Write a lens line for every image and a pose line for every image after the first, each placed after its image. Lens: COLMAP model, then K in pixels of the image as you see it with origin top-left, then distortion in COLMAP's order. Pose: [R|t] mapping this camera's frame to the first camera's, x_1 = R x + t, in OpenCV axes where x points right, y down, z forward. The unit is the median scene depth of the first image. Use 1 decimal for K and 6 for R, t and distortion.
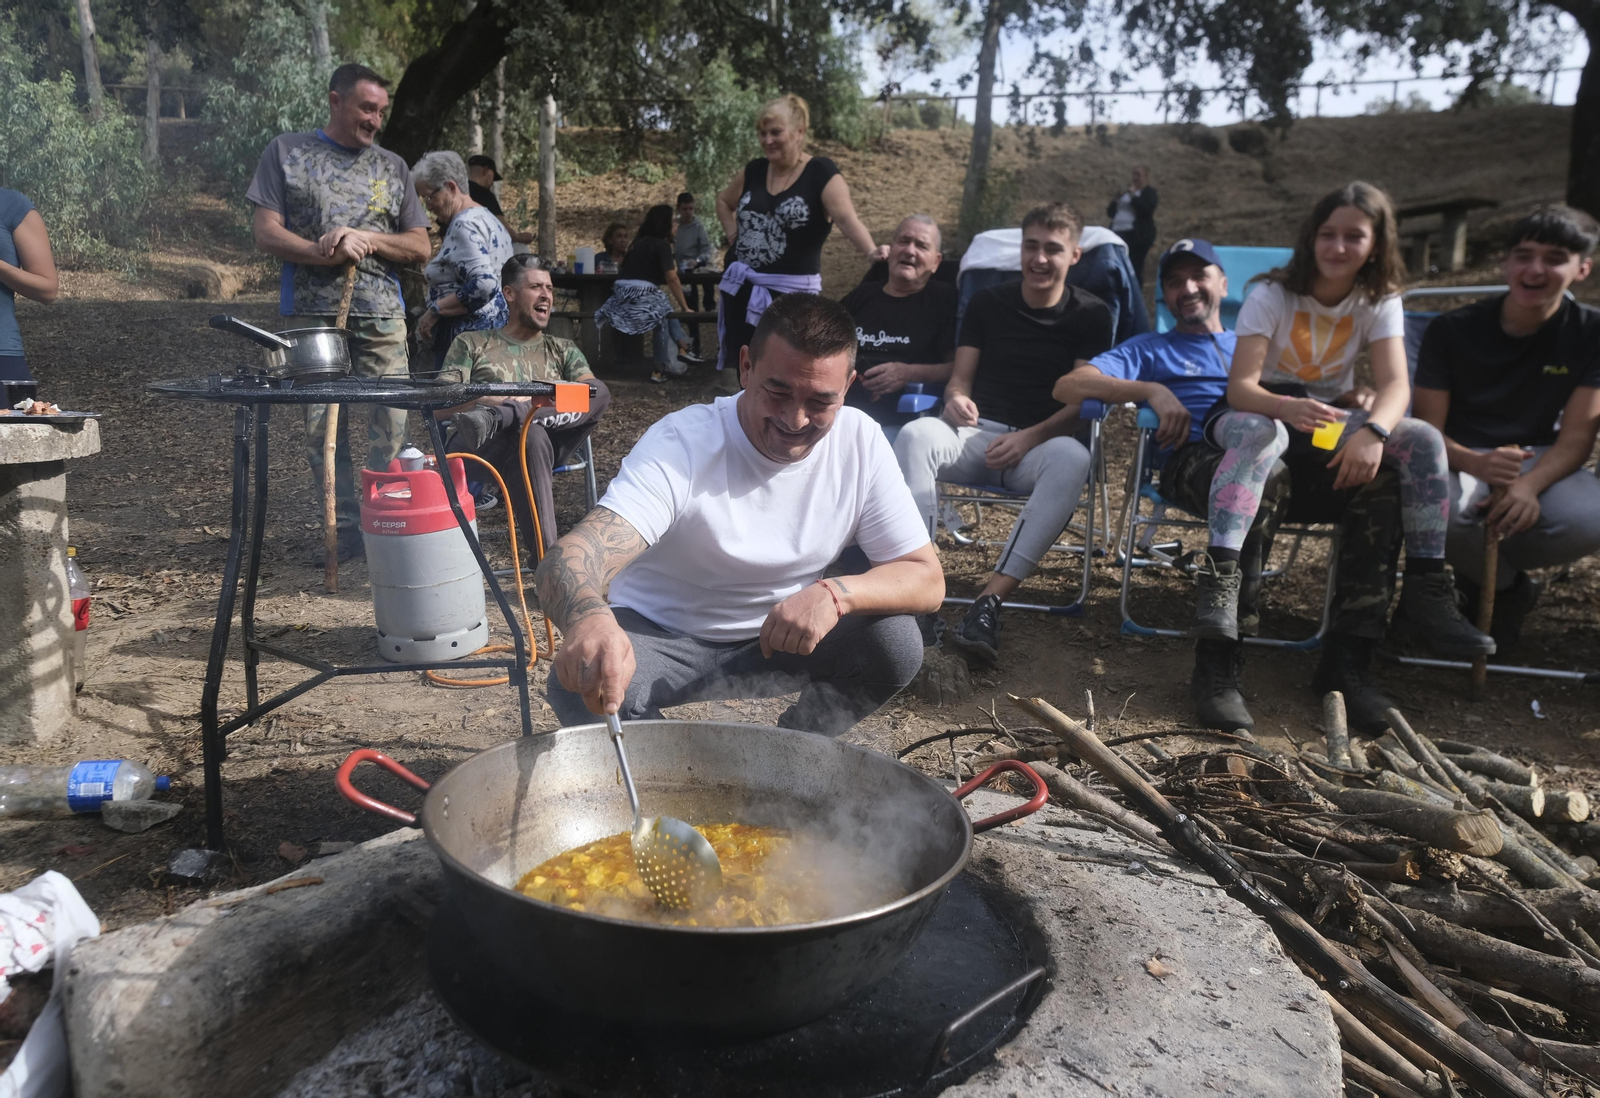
lens RADIAL K [[1149.2, 0, 760.2], [0, 1149.2, 548.4], [0, 0, 1]] dist [-0.001364, 0.007799]
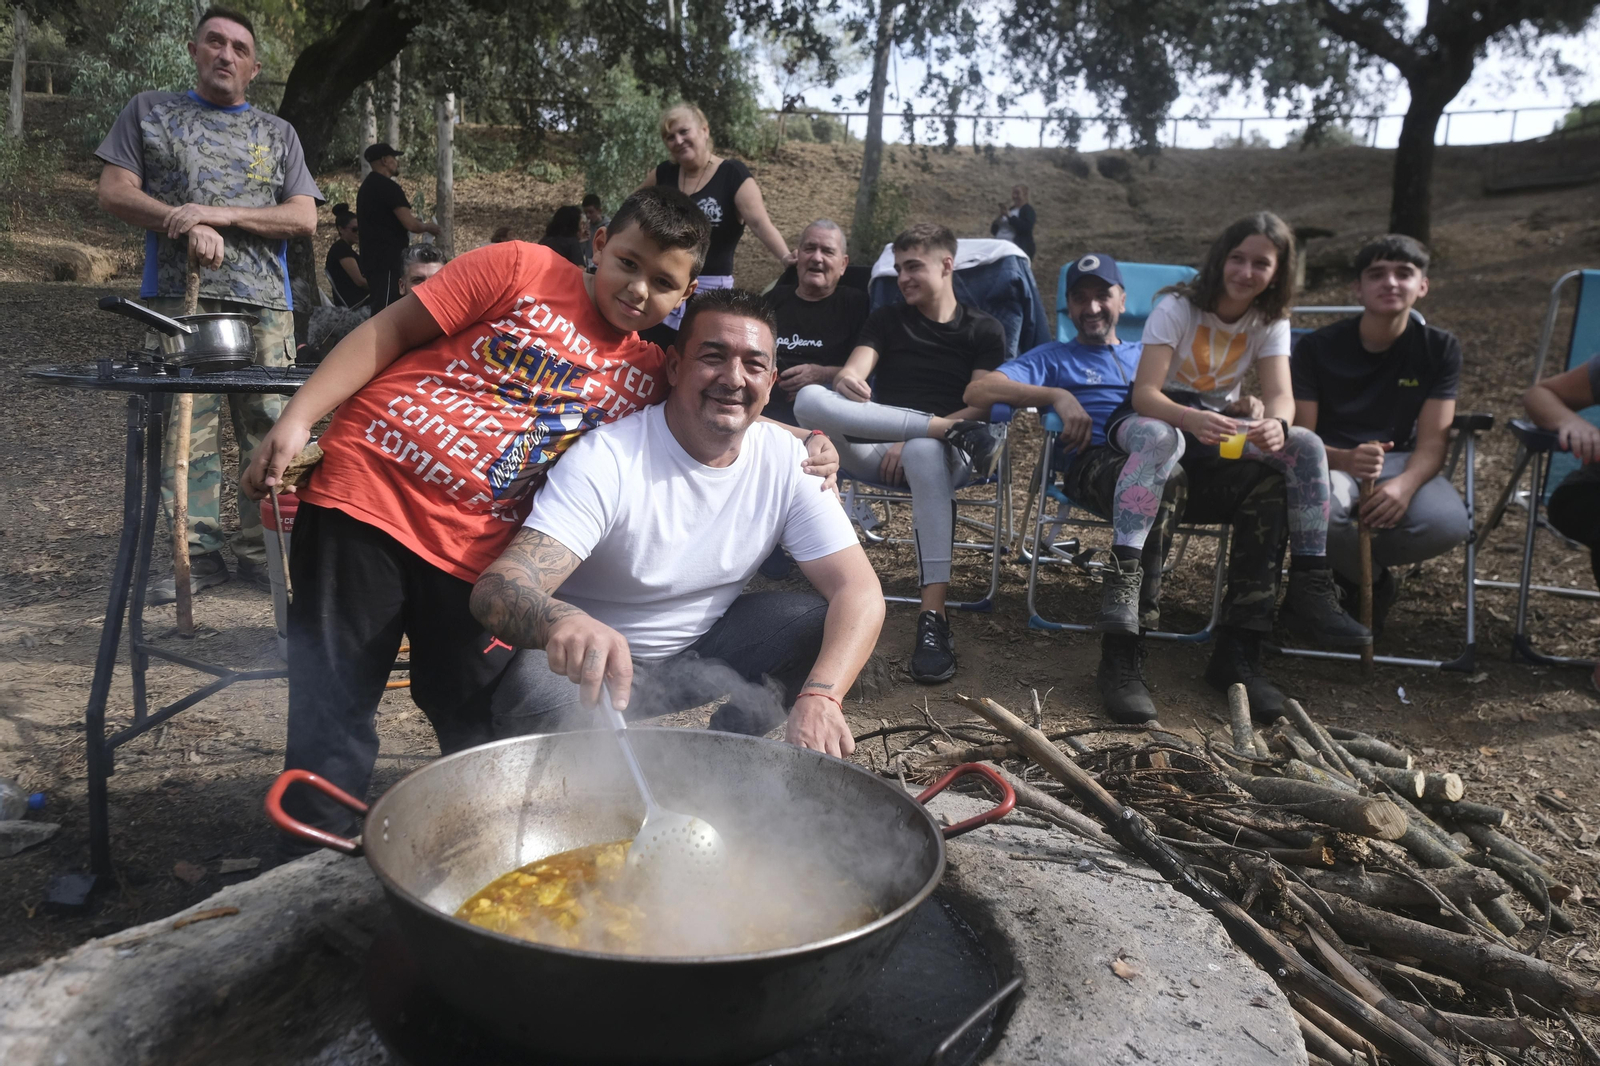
lens RADIAL K [[1112.0, 0, 799.1], [0, 1112.0, 533.3], [0, 0, 1]] dist [0.003307, 0.008251]
pose [[0.991740, 0.002552, 0.128237, -0.022796], [-0.001390, 0.999957, -0.009150, -0.002549], [-0.128255, 0.008896, 0.991701, 0.024770]]
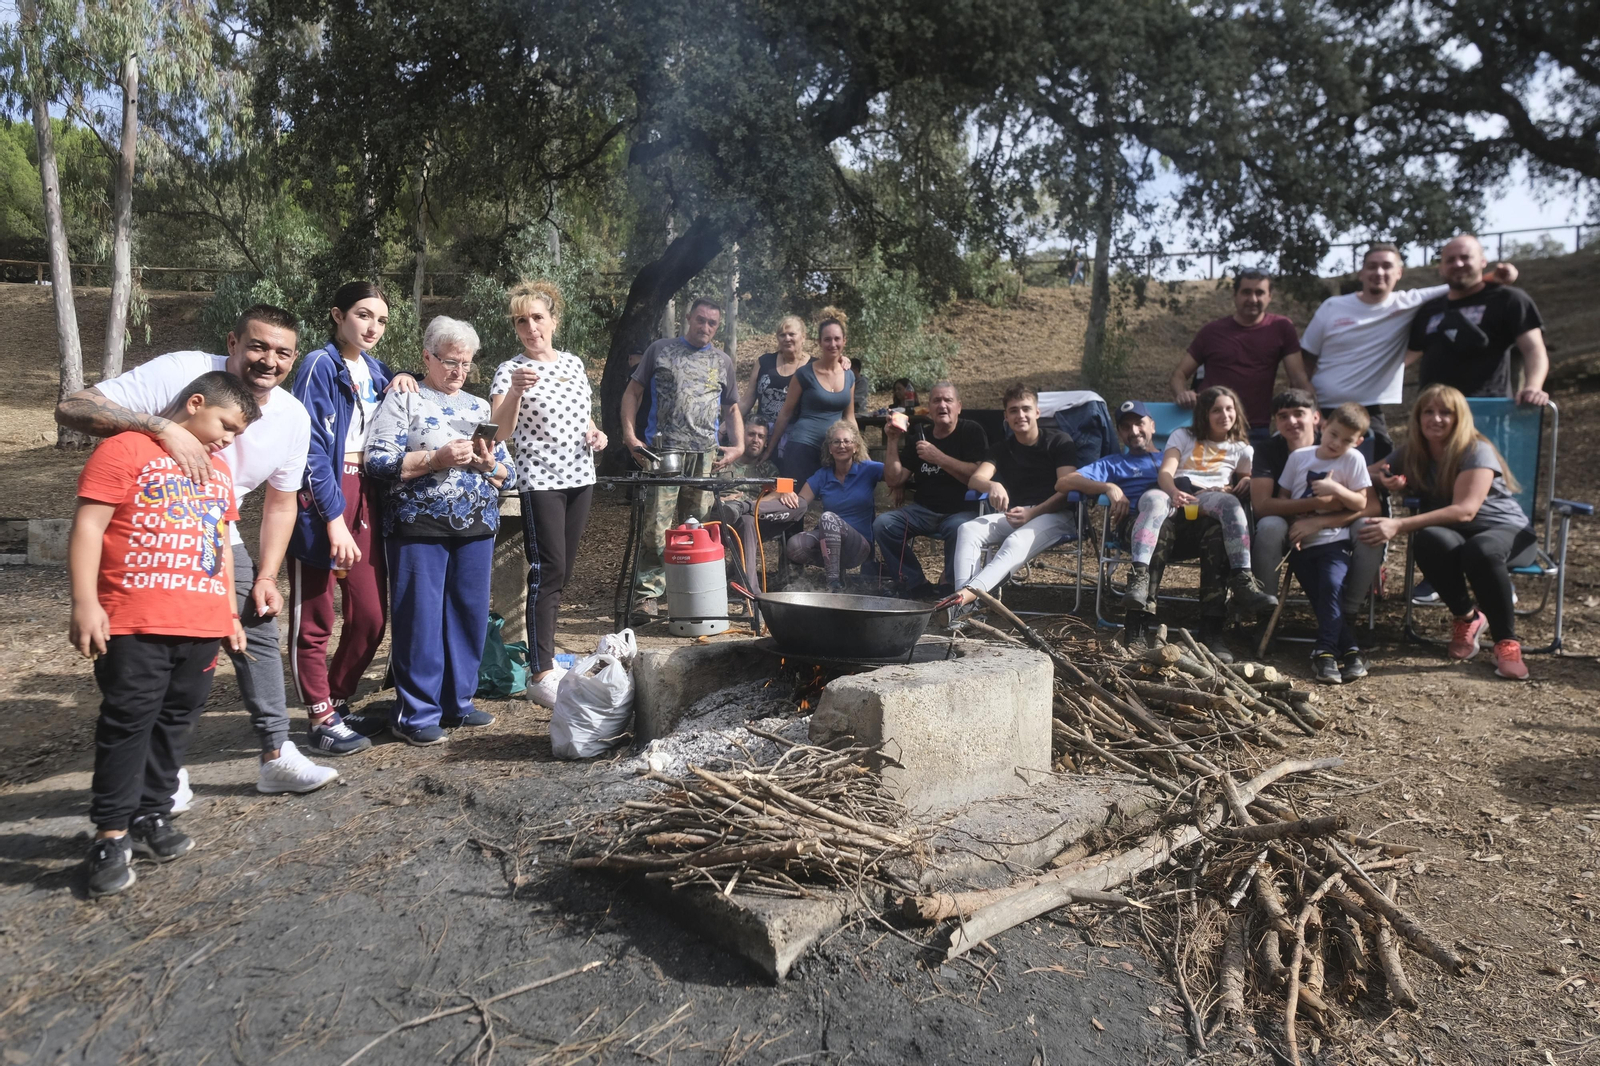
lens RADIAL K [[1112.0, 0, 799.1], [0, 1112.0, 533.3], [0, 0, 1]] dist [0.003307, 0.008251]
pose [[0.994380, -0.000846, -0.105866, 0.052948], [-0.012532, 0.991996, -0.125644, 0.154121], [0.105125, 0.126265, 0.986411, -0.710882]]
